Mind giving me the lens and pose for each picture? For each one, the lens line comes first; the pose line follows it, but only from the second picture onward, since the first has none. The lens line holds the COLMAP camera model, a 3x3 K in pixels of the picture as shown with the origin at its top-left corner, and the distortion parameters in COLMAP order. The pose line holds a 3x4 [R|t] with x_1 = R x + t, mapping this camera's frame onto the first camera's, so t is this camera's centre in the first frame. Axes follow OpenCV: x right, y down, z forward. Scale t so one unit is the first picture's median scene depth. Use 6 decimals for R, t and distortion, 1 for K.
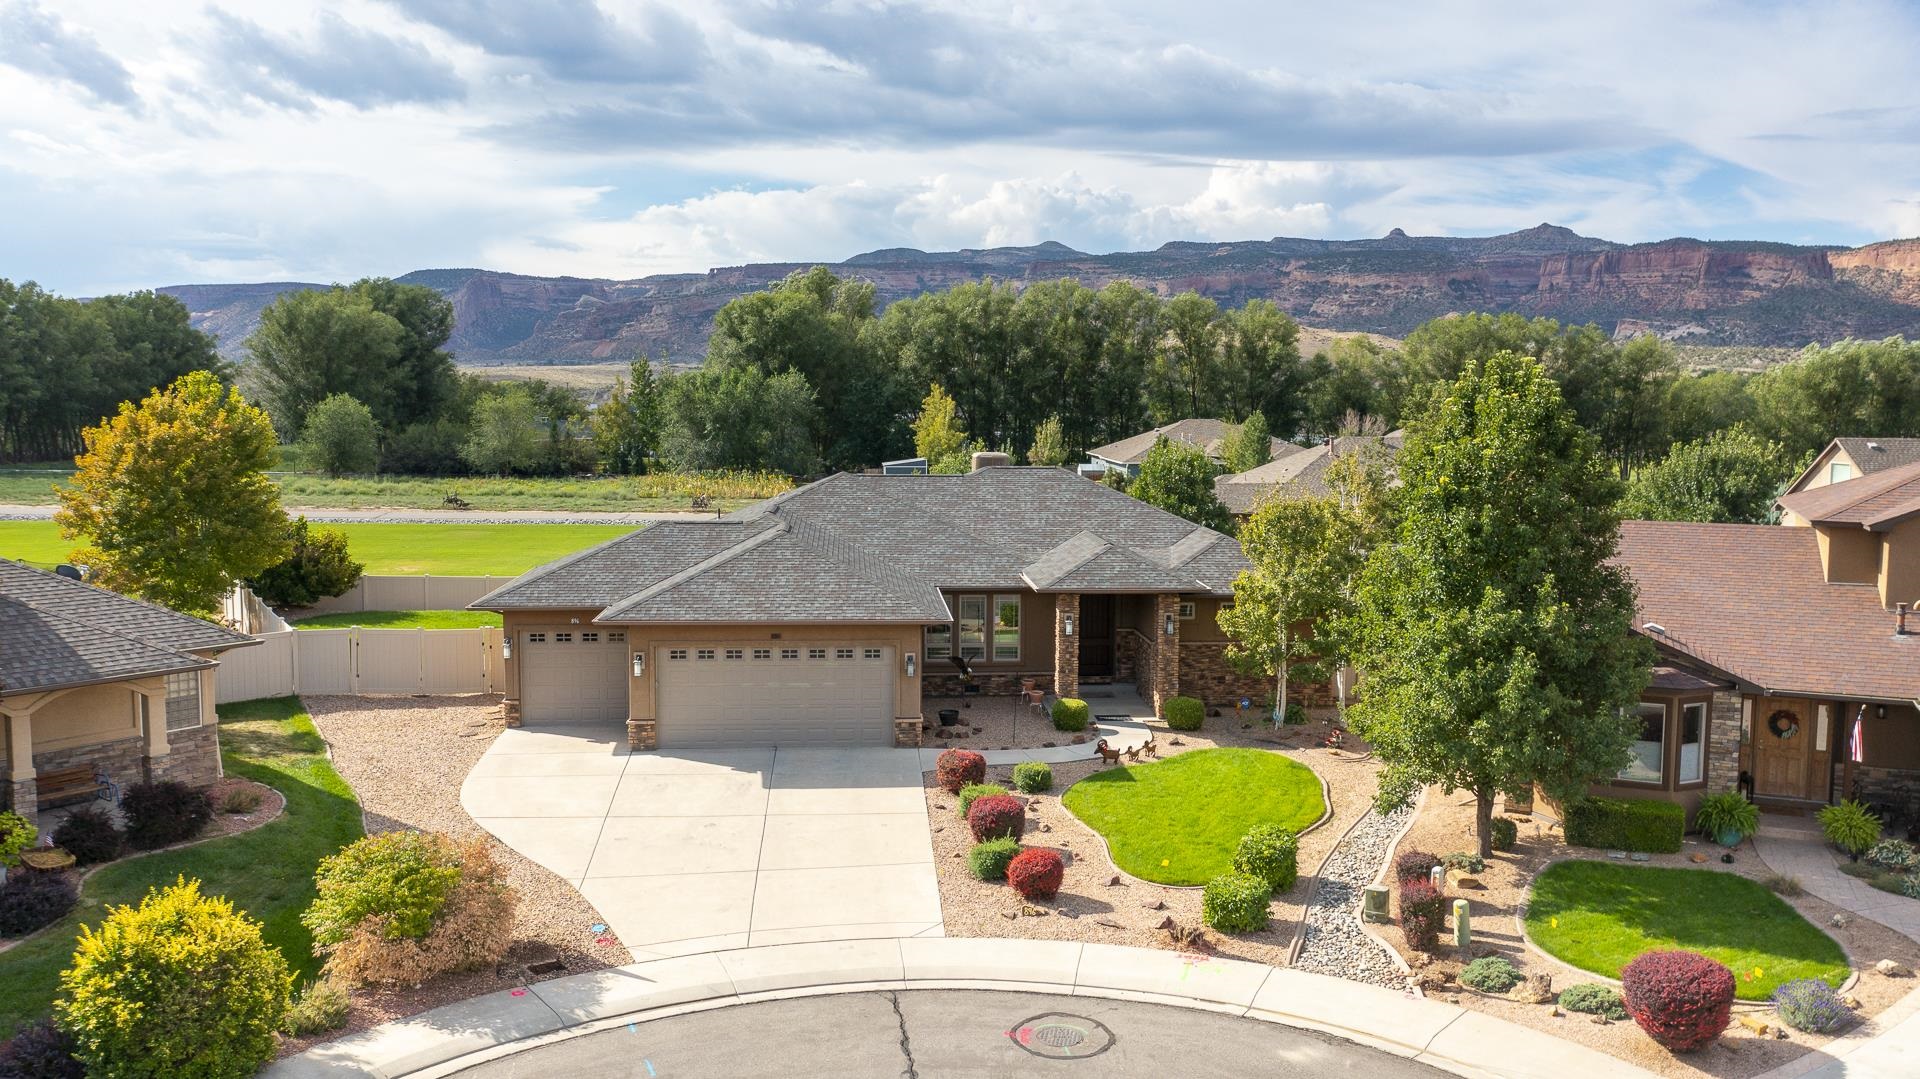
lens RADIAL K [[1518.8, 0, 959.5], [0, 1518.8, 525.8], [0, 0, 1]] dist [-0.015426, 0.000823]
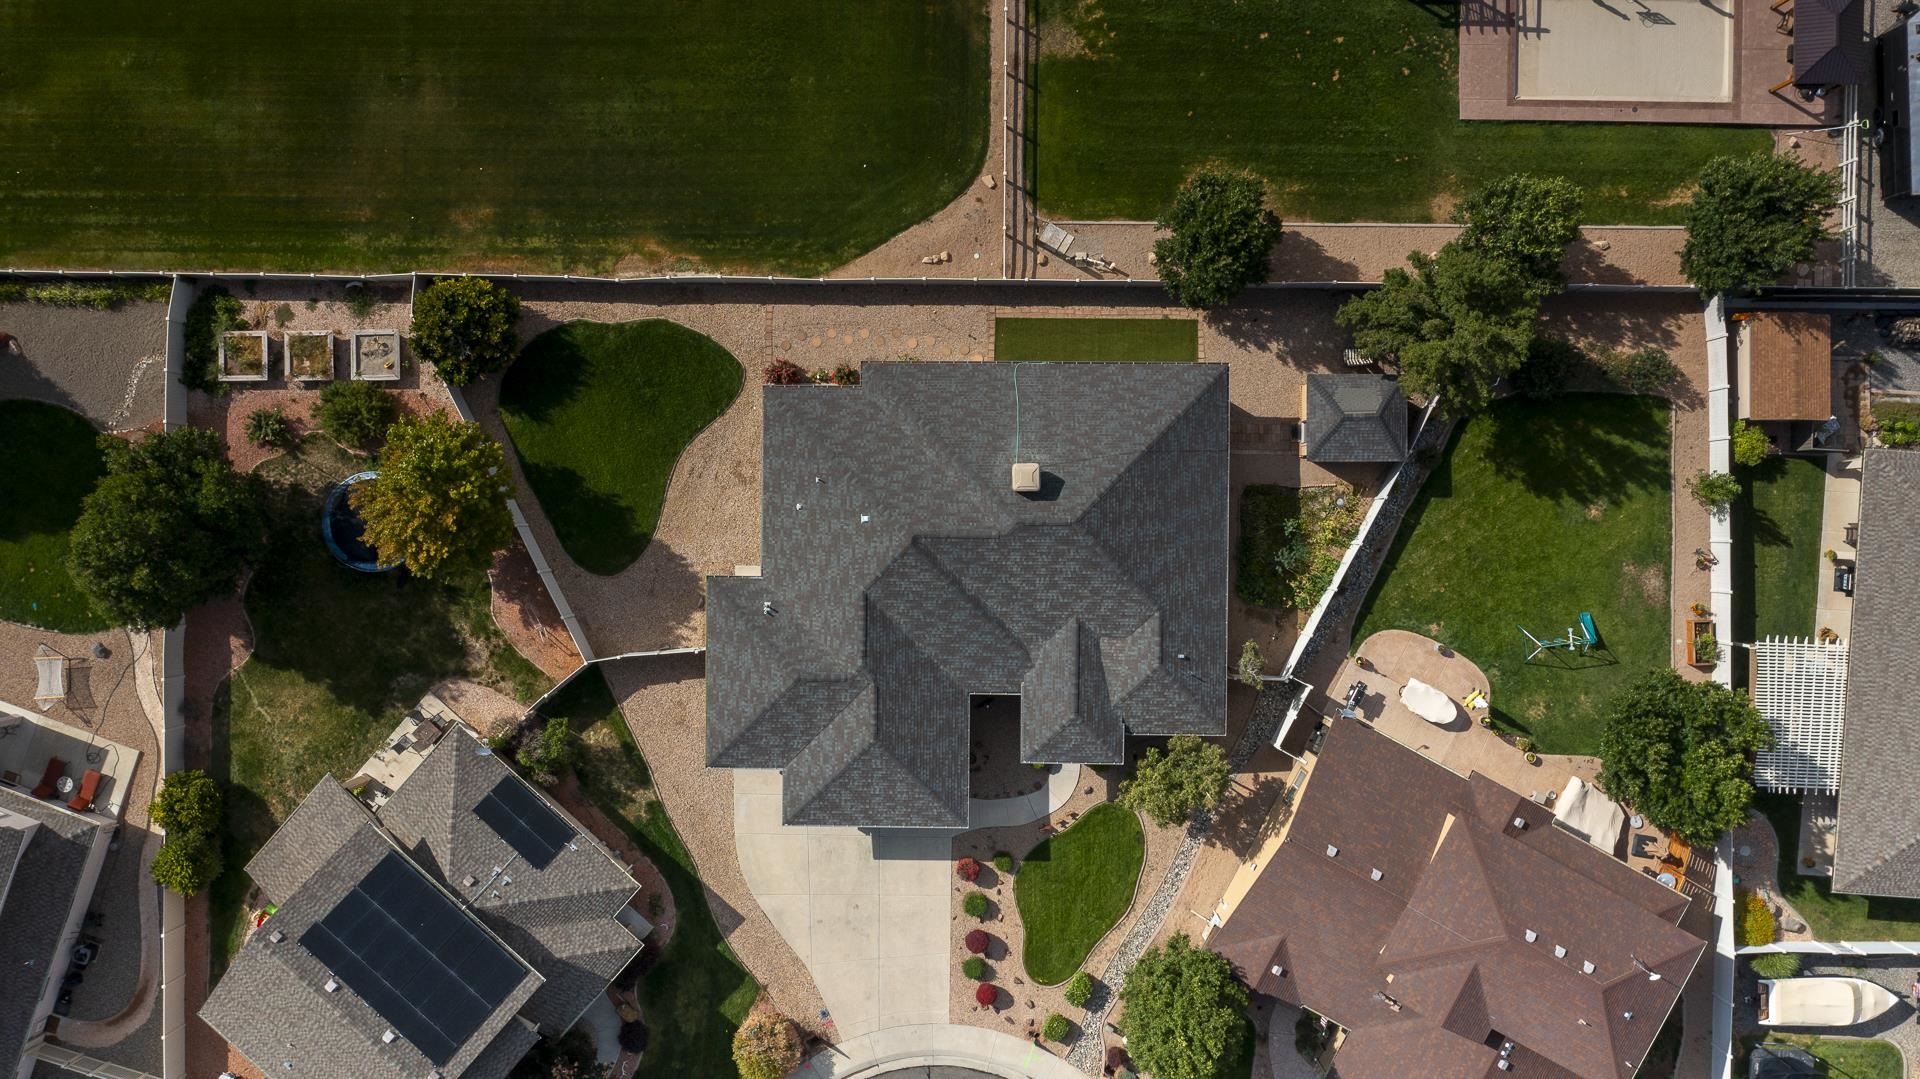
lens RADIAL K [[1520.2, 0, 959.7], [0, 1520.2, 528.6], [0, 0, 1]] dist [-0.011128, -0.007237]
pose [[0.996273, 0.084879, -0.015358, -0.015907], [0.008639, 0.078975, 0.996839, -1.746697], [0.085824, -0.993257, 0.077947, 1.140550]]
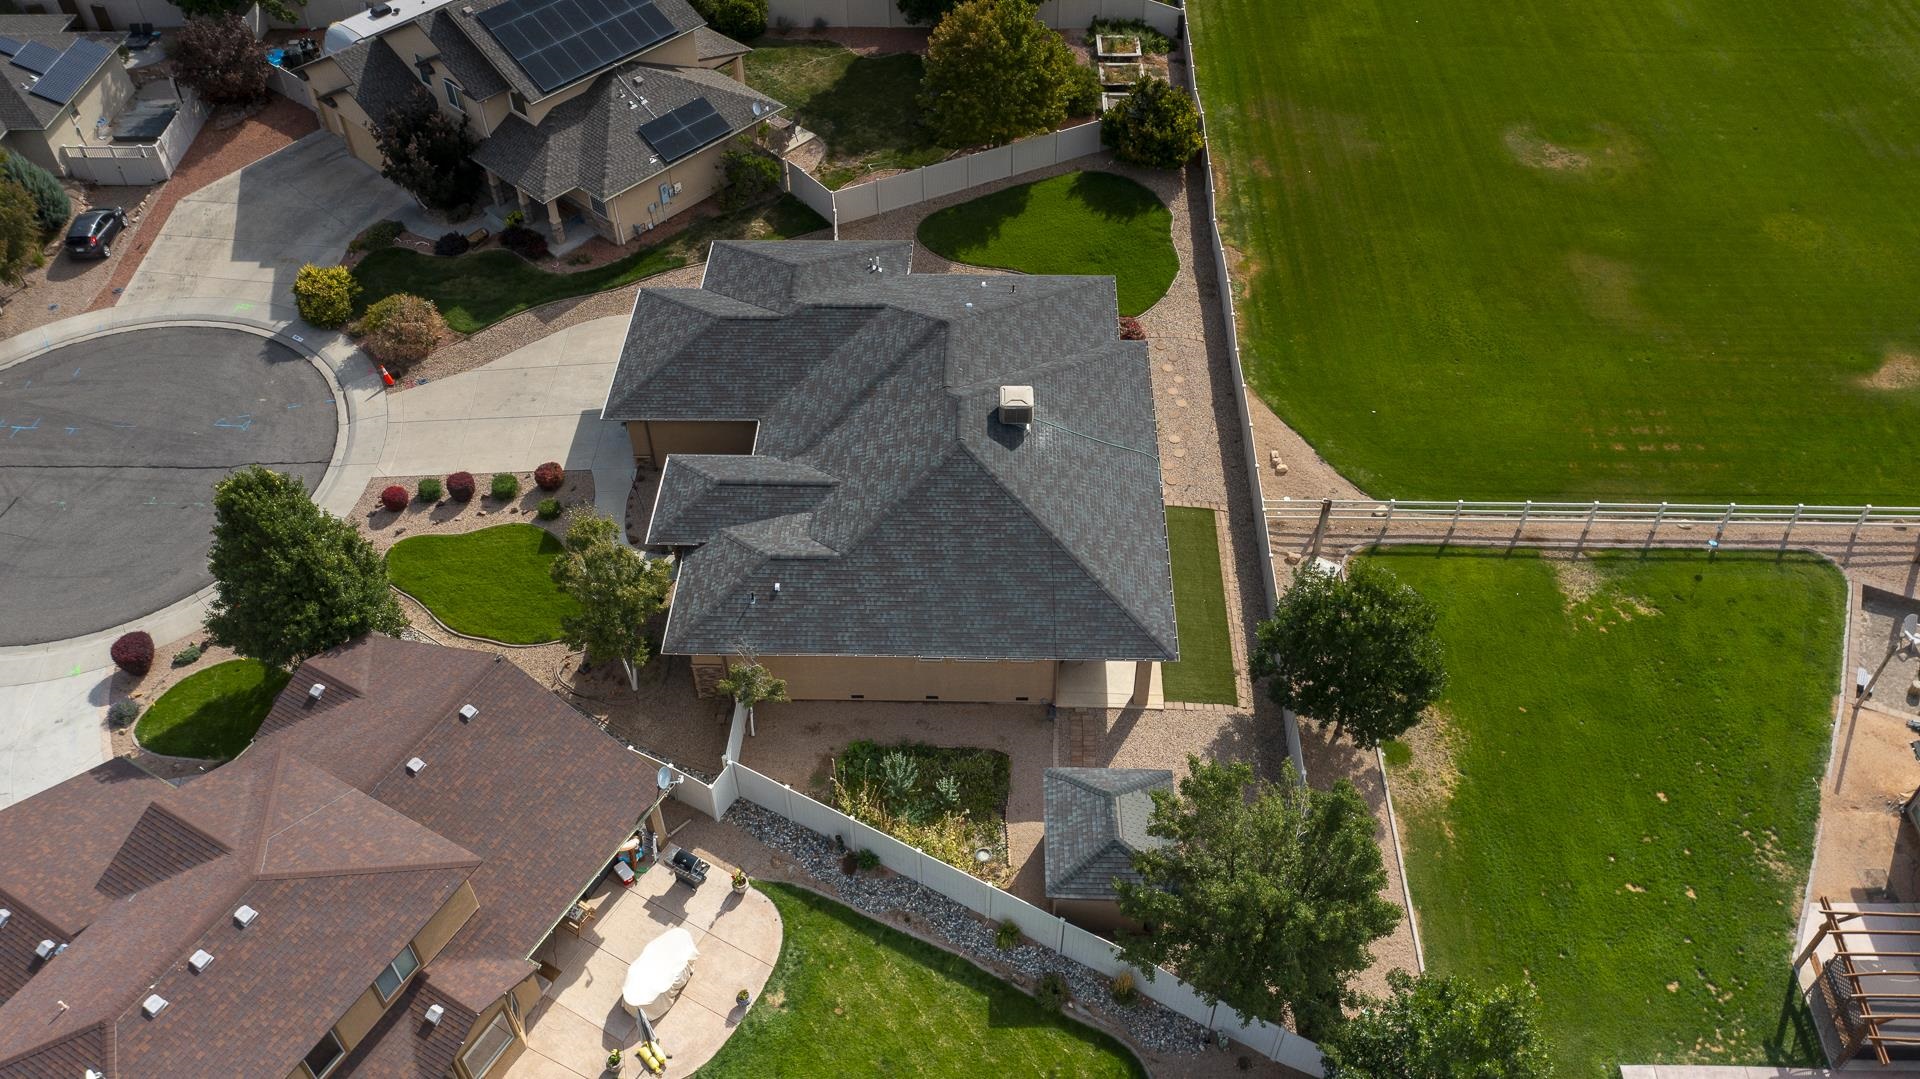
lens RADIAL K [[1512.1, 0, 954.2], [0, 1512.1, 536.5], [0, 0, 1]] dist [-0.009158, -0.006121]
pose [[-0.108527, 0.703165, -0.702695, 1.087768], [-0.072926, 0.699334, 0.711065, -0.947613], [0.991415, 0.128415, -0.024617, 1.329492]]
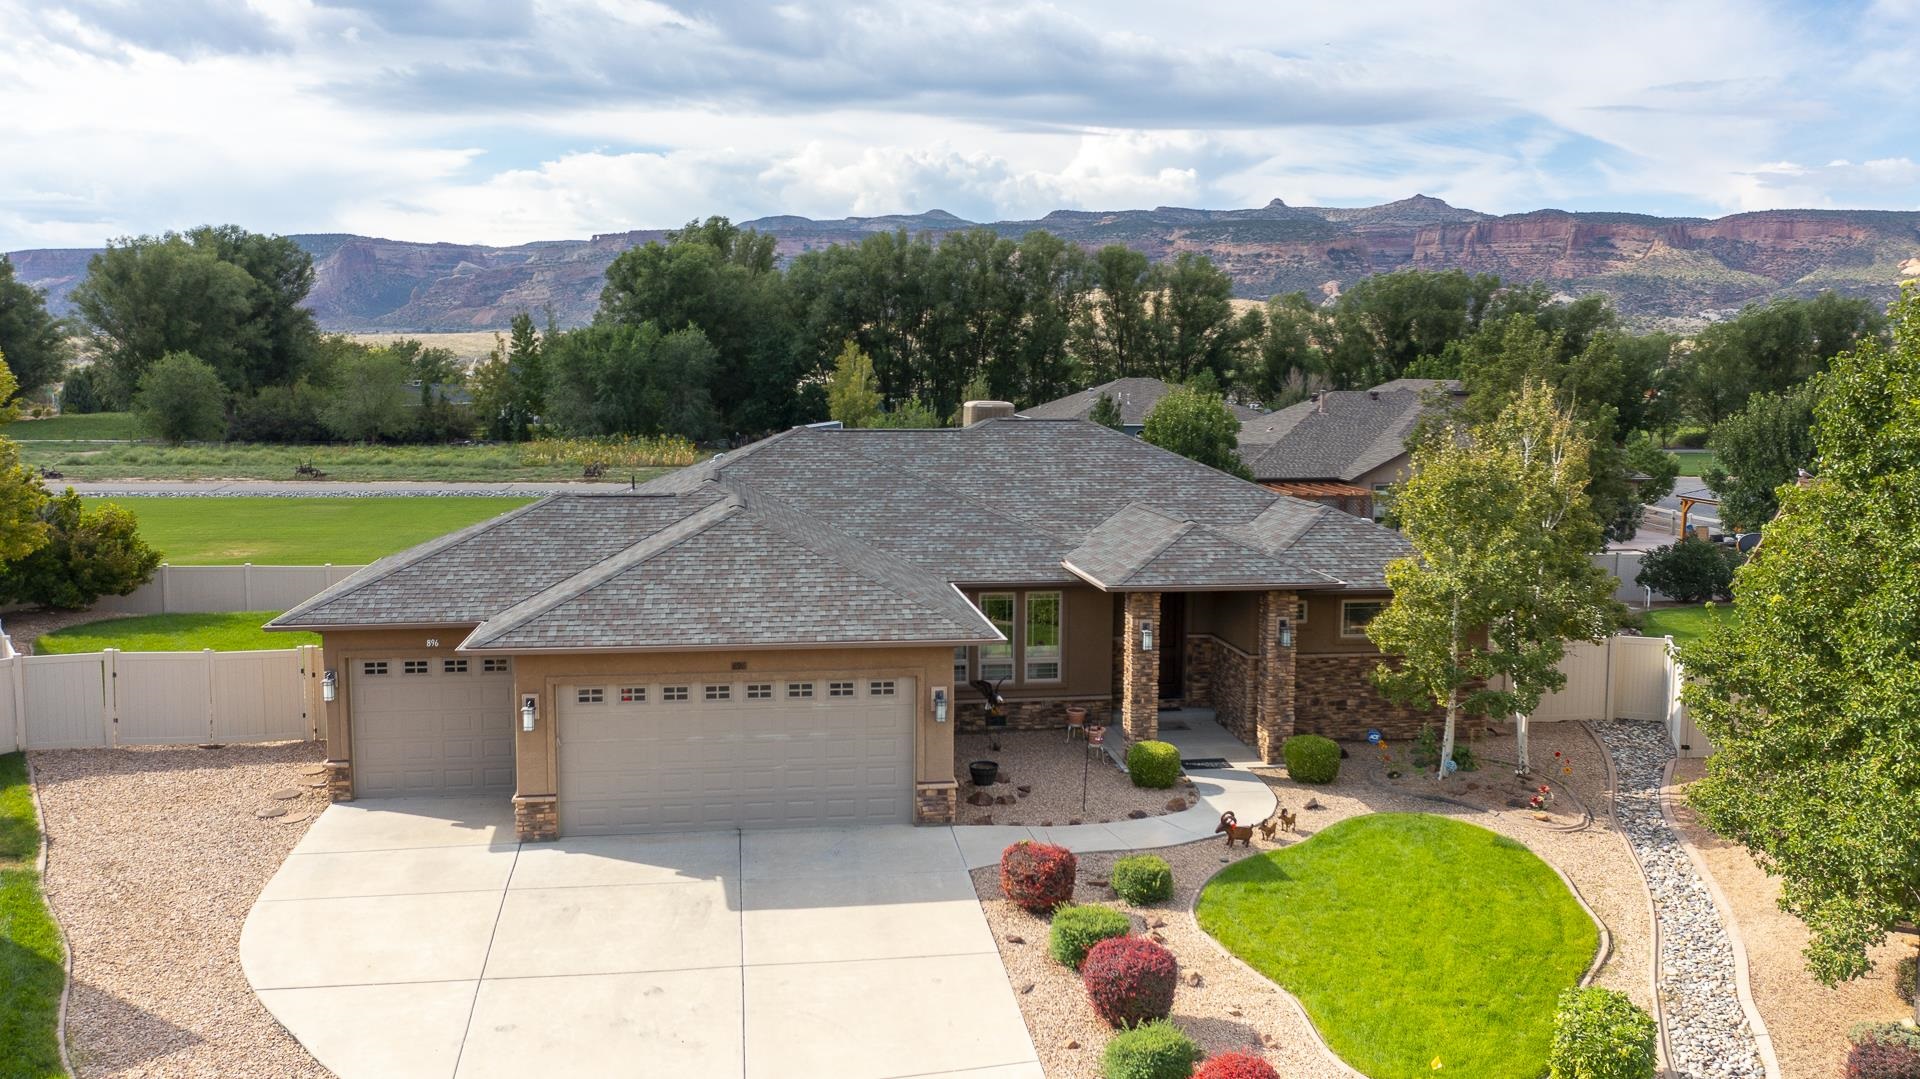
lens RADIAL K [[1506.4, 0, 959.6], [0, 1506.4, 533.5], [0, 0, 1]] dist [-0.007023, -0.004115]
pose [[0.997219, -0.009304, 0.073947, -0.068723], [0.007340, 0.999614, 0.026780, -0.002093], [-0.074168, -0.026163, 0.996903, 0.317311]]
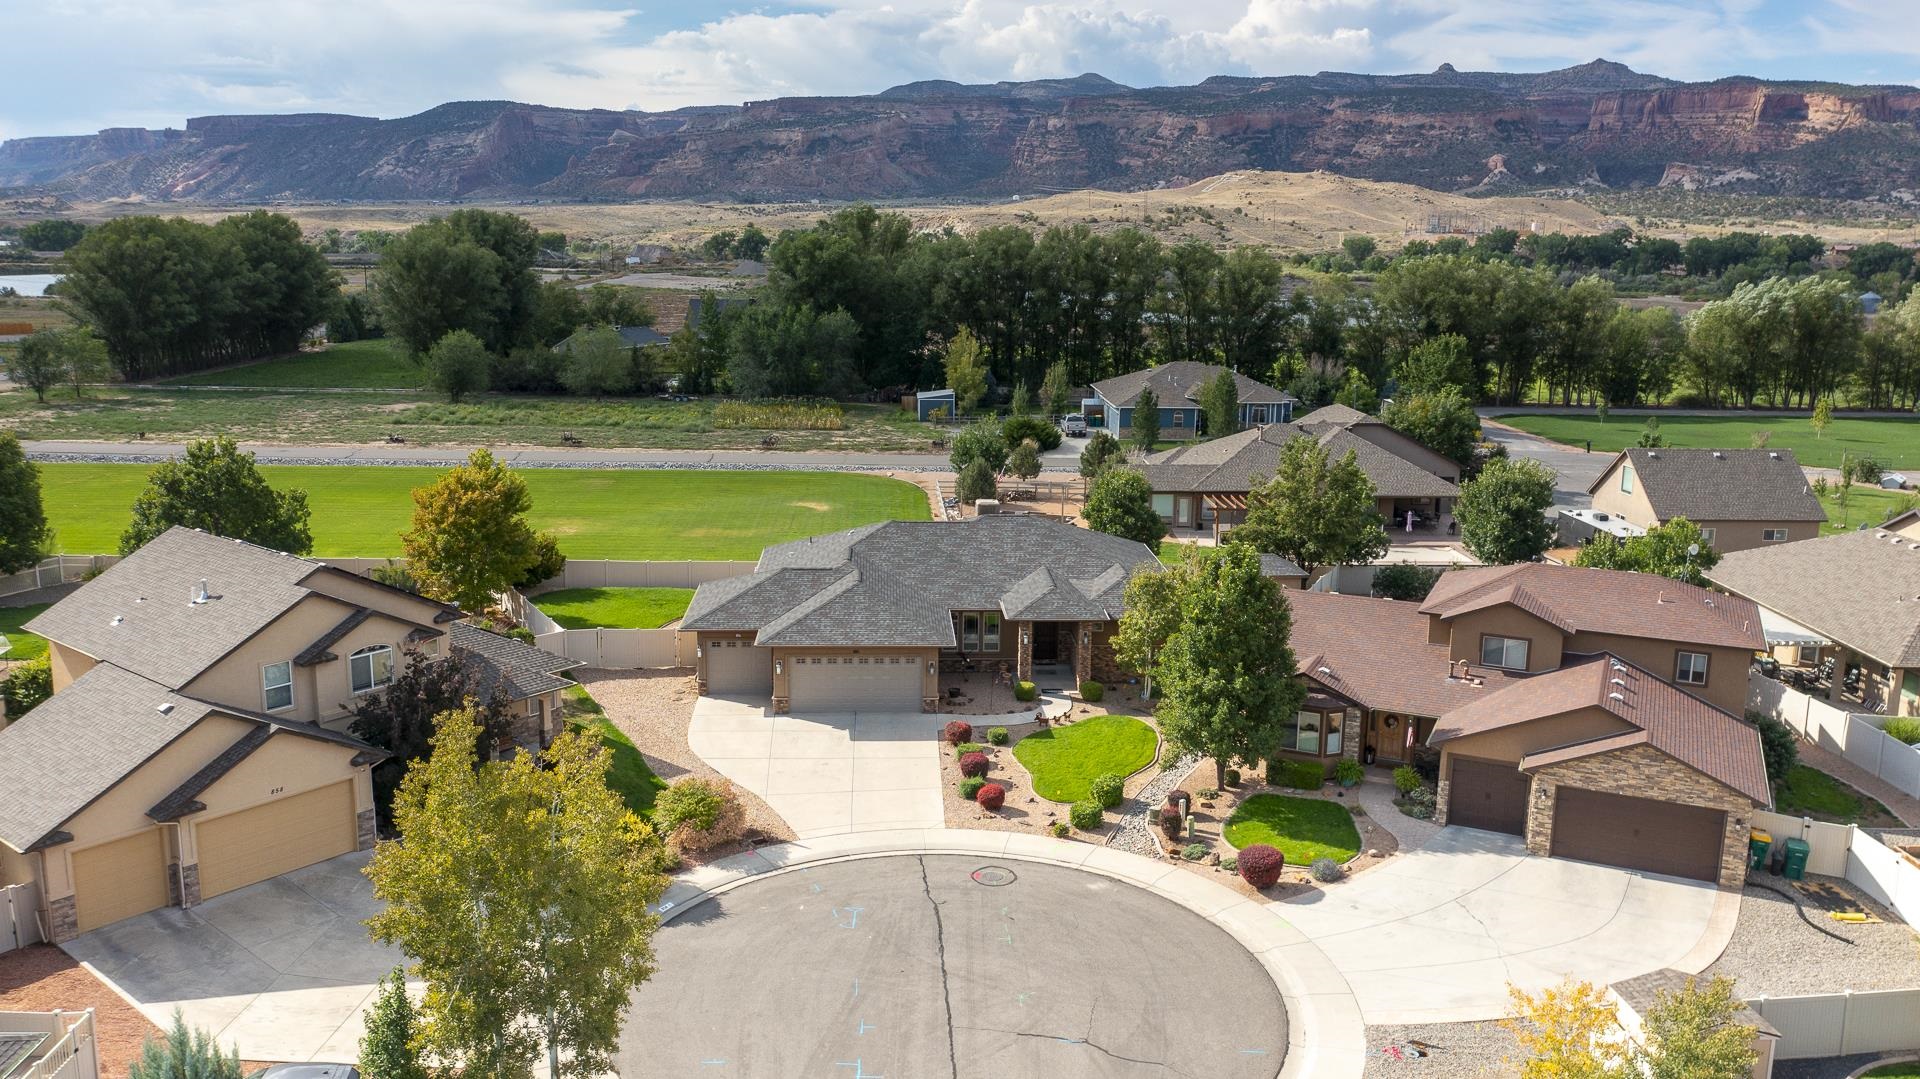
lens RADIAL K [[1518.8, 0, 959.5], [0, 1518.8, 525.8], [0, 0, 1]] dist [-0.015426, 0.000823]
pose [[0.999705, 0.010931, -0.021688, 0.034507], [-0.008552, 0.994236, 0.106877, -0.248325], [0.022731, -0.106660, 0.994036, -0.698951]]
